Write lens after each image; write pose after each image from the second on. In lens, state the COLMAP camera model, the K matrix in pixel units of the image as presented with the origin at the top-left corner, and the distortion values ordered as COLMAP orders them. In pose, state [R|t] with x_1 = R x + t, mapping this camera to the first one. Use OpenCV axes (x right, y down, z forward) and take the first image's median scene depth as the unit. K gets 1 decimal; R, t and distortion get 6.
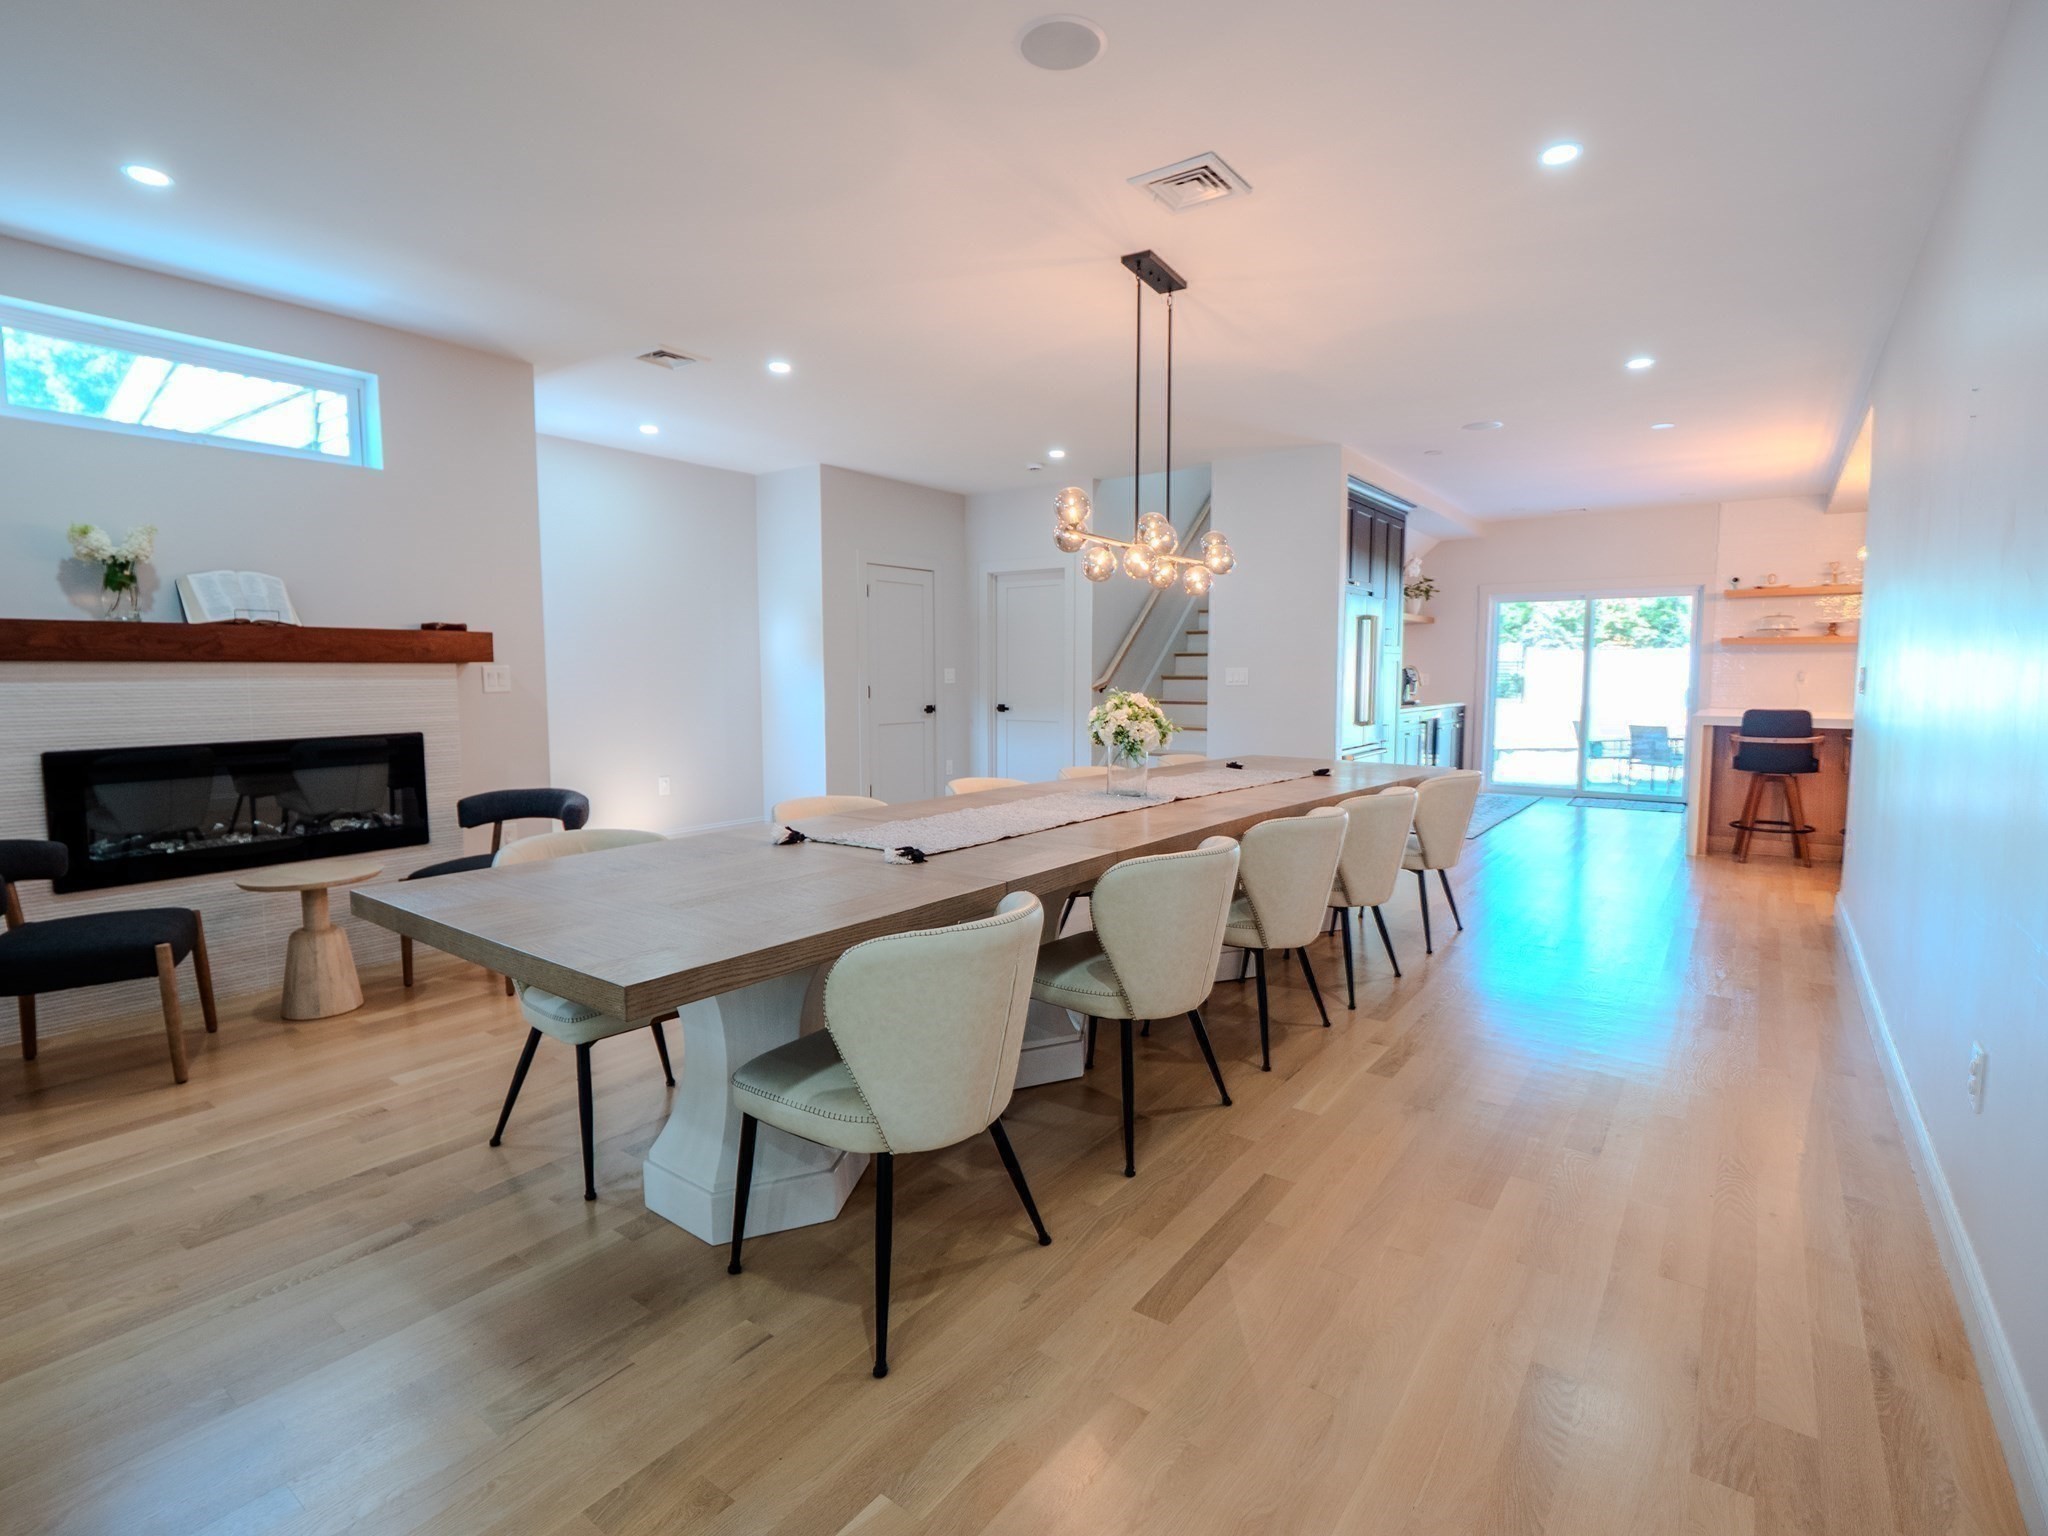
lens RADIAL K [[1036.5, 0, 1024.7], [0, 1036.5, 766.5], [0, 0, 1]] dist [-0.013192, -0.000317]
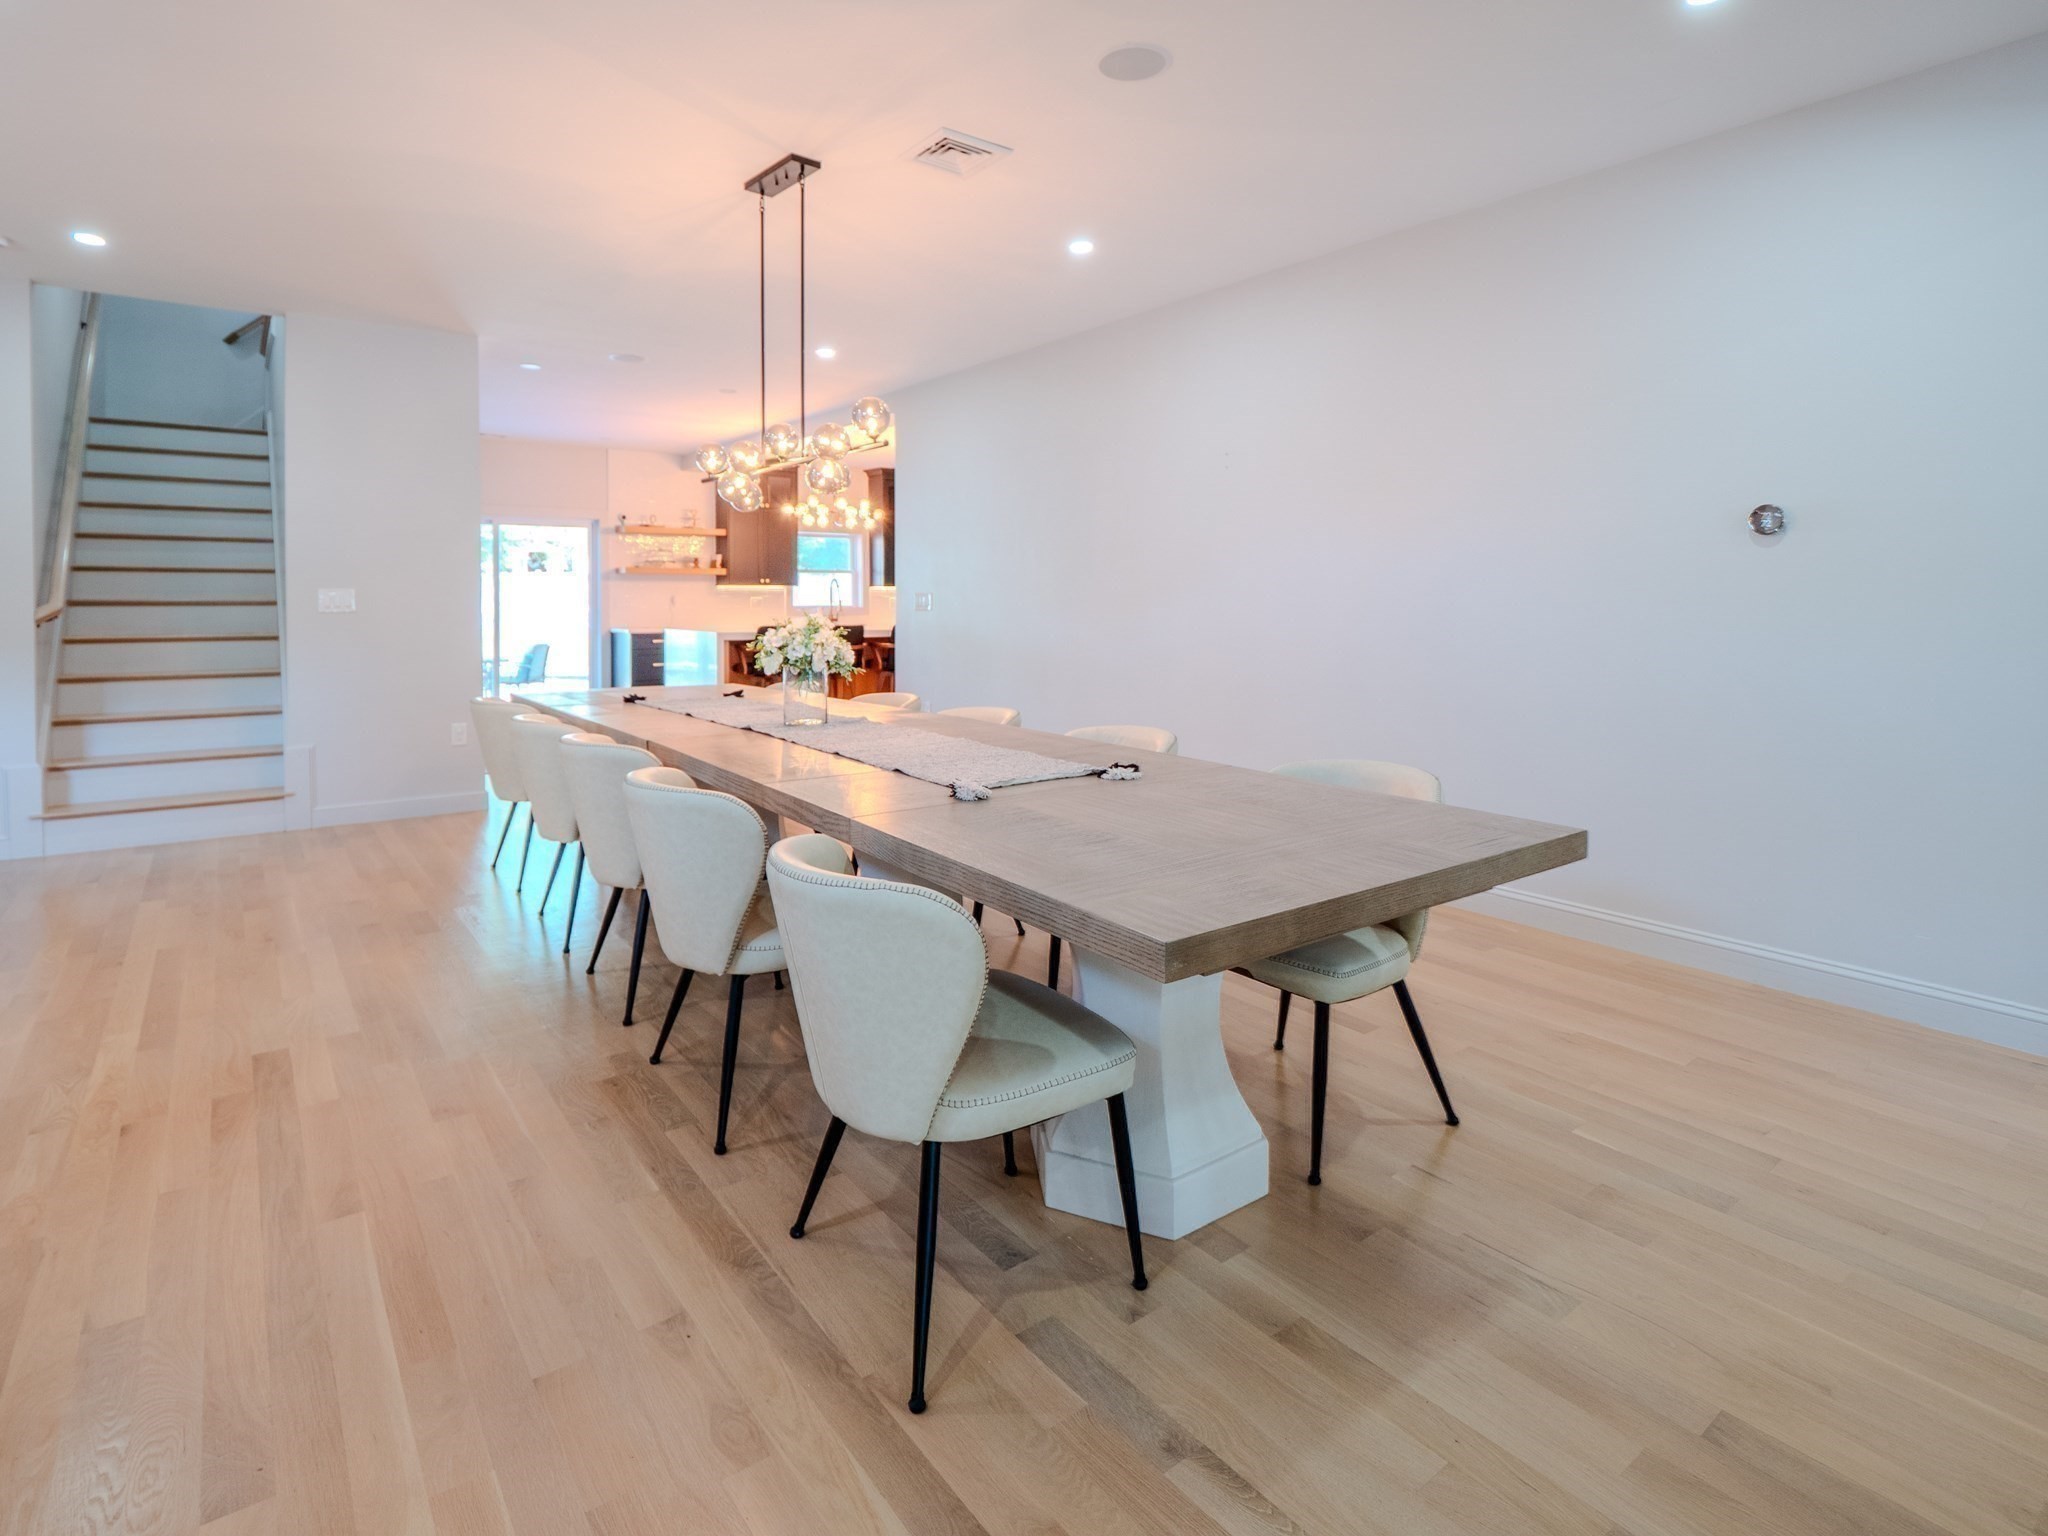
lens RADIAL K [[1036.5, 0, 1026.1], [0, 1036.5, 772.2], [0, 0, 1]] dist [-0.013192, -0.000317]
pose [[0.254785, -0.156303, 0.954282, -0.354026], [0.085513, 0.986626, 0.138769, -0.021555], [-0.963209, 0.046247, 0.264743, 0.275692]]
